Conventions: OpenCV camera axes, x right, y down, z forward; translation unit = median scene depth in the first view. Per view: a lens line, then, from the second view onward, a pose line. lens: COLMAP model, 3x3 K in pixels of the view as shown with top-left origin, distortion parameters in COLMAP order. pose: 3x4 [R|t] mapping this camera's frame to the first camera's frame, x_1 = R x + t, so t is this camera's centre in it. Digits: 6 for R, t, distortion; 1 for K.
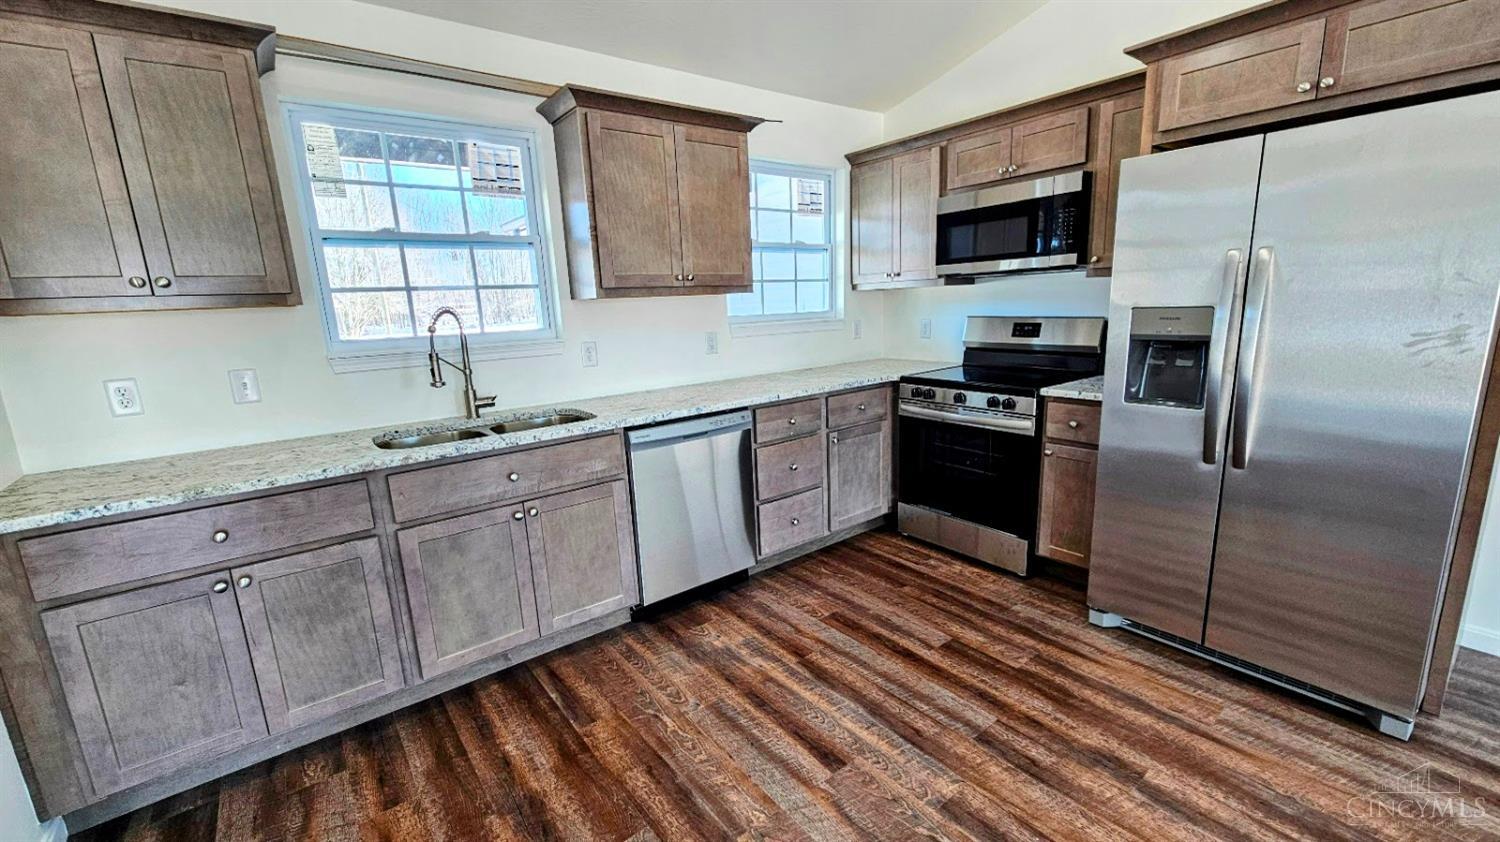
lens RADIAL K [[613.3, 0, 750.0], [0, 613.3, 421.0], [0, 0, 1]] dist [0.003213, 0.000113]
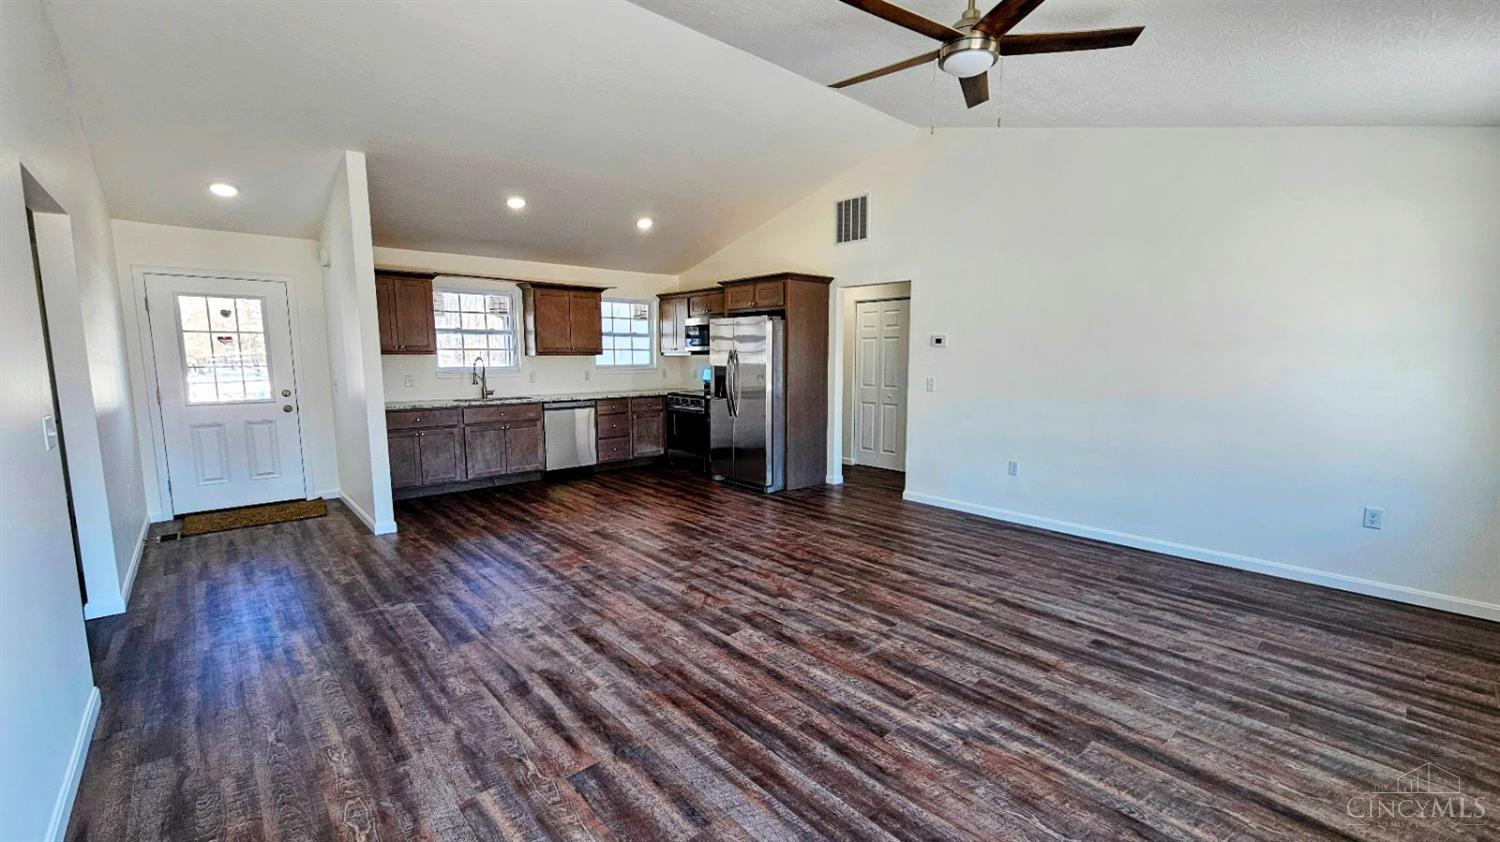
lens RADIAL K [[597.5, 0, 750.0], [0, 597.5, 421.0], [0, 0, 1]] dist [-0.001638, -0.000106]
pose [[0.996147, 0.030505, 0.082218, 0.443750], [-0.023324, 0.995942, -0.086922, 0.268524], [-0.084536, 0.084670, 0.992817, -1.523506]]
